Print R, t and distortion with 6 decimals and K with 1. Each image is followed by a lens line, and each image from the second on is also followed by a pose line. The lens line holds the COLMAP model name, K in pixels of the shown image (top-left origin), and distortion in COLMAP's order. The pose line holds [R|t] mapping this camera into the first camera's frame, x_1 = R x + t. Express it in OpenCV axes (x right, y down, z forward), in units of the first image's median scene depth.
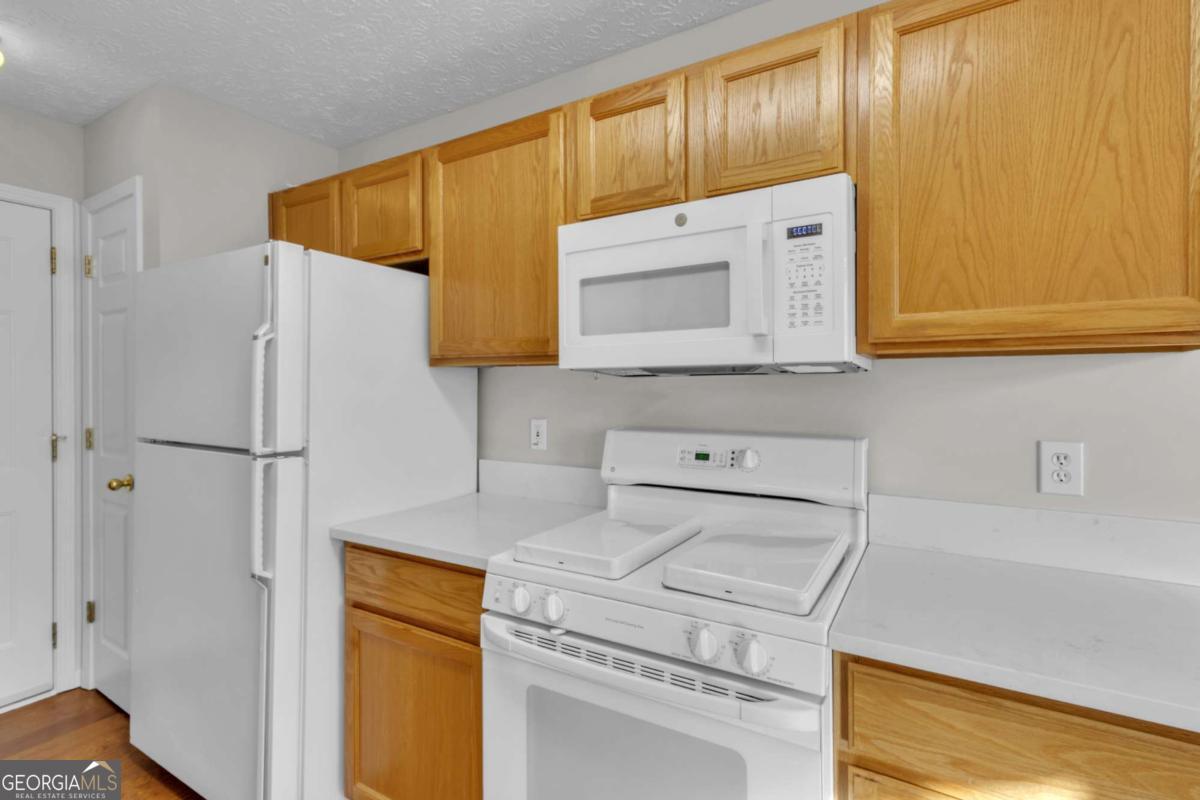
lens RADIAL K [[571.6, 0, 603.4], [0, 571.6, 385.2], [0, 0, 1]] dist [0.002709, 0.000485]
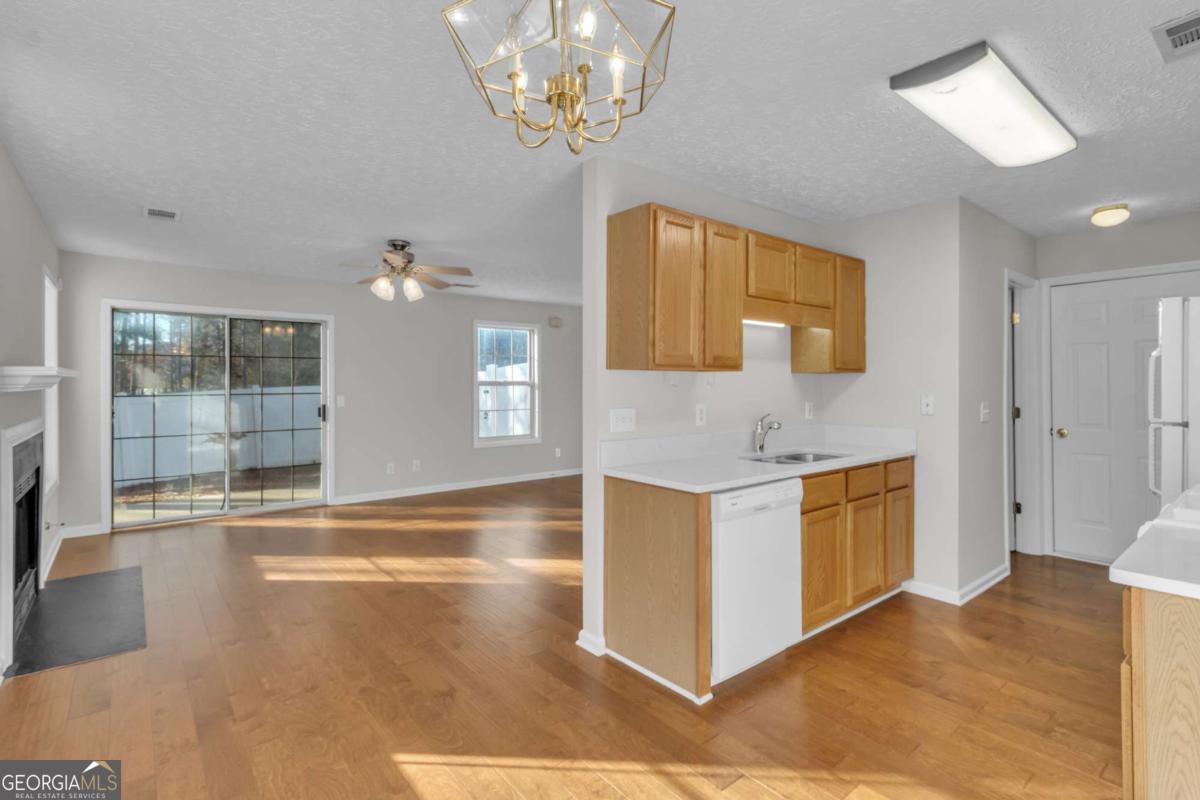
lens RADIAL K [[571.6, 0, 603.4], [0, 571.6, 385.2], [0, 0, 1]] dist [0.002709, 0.000485]
pose [[-0.337890, 0.002301, -0.941183, 1.622449], [0.001717, 0.999997, 0.001829, 0.000922], [0.941184, -0.000998, -0.337893, 0.005734]]
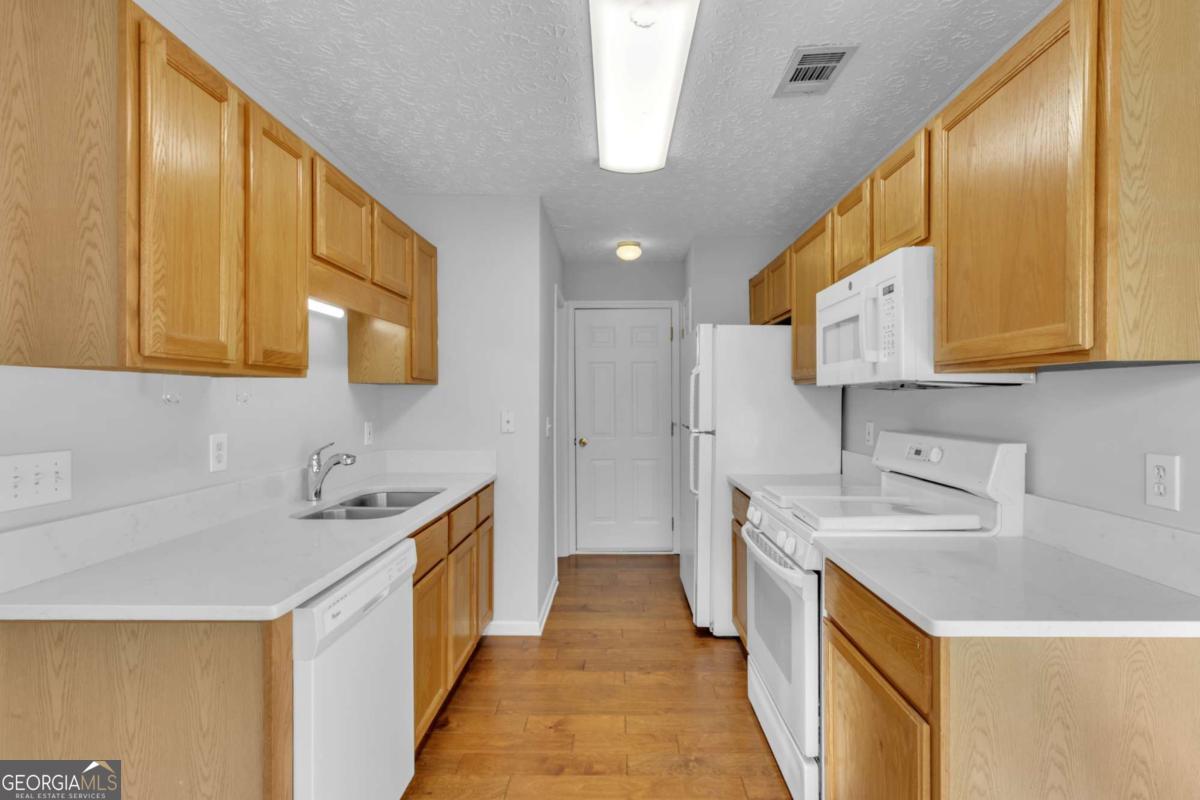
lens RADIAL K [[573.1, 0, 612.3], [0, 573.1, 402.3], [0, 0, 1]] dist [0.002784, 0.000491]
pose [[0.507099, 0.007212, -0.861858, 0.990512], [0.002170, 0.999951, 0.009644, -0.001391], [0.861885, -0.006761, 0.507059, -0.264099]]
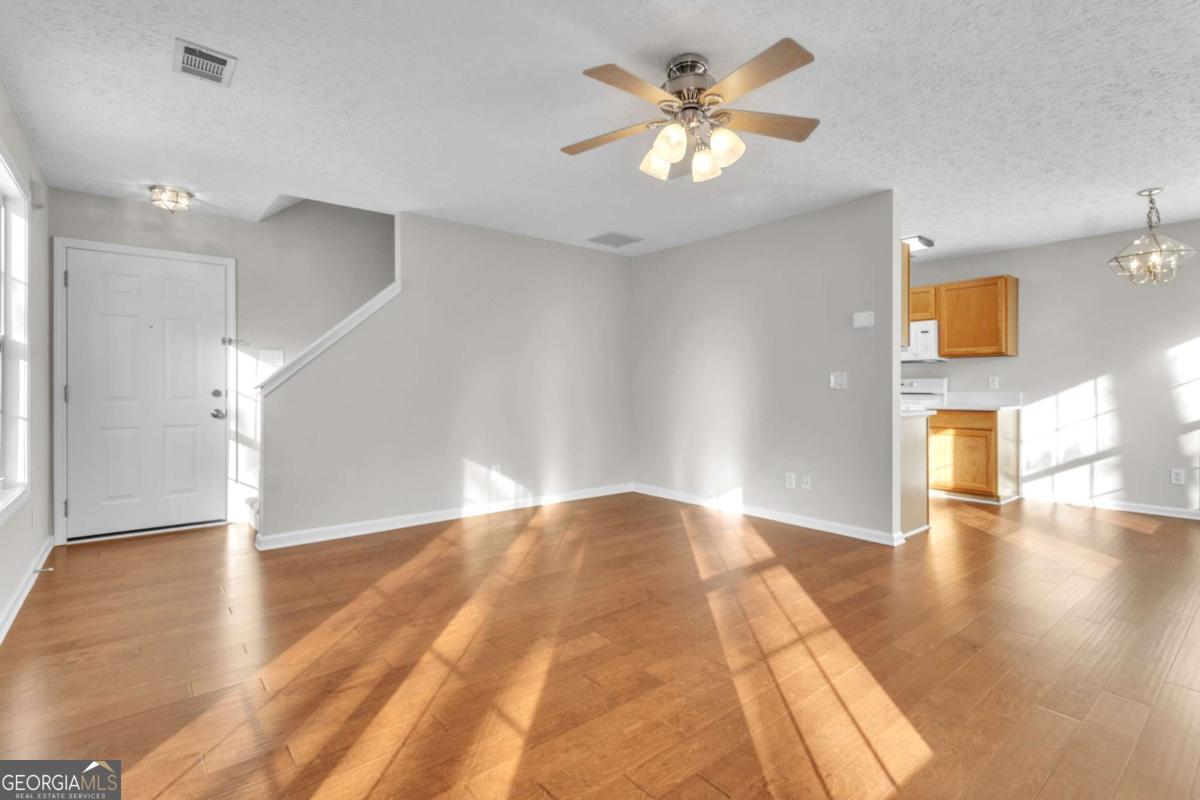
lens RADIAL K [[571.6, 0, 603.4], [0, 571.6, 385.2], [0, 0, 1]] dist [0.002709, 0.000485]
pose [[0.940753, 0.004249, -0.339065, -0.446244], [-0.003401, 0.999989, 0.003096, 0.135856], [0.339074, -0.001760, 0.940758, -3.521153]]
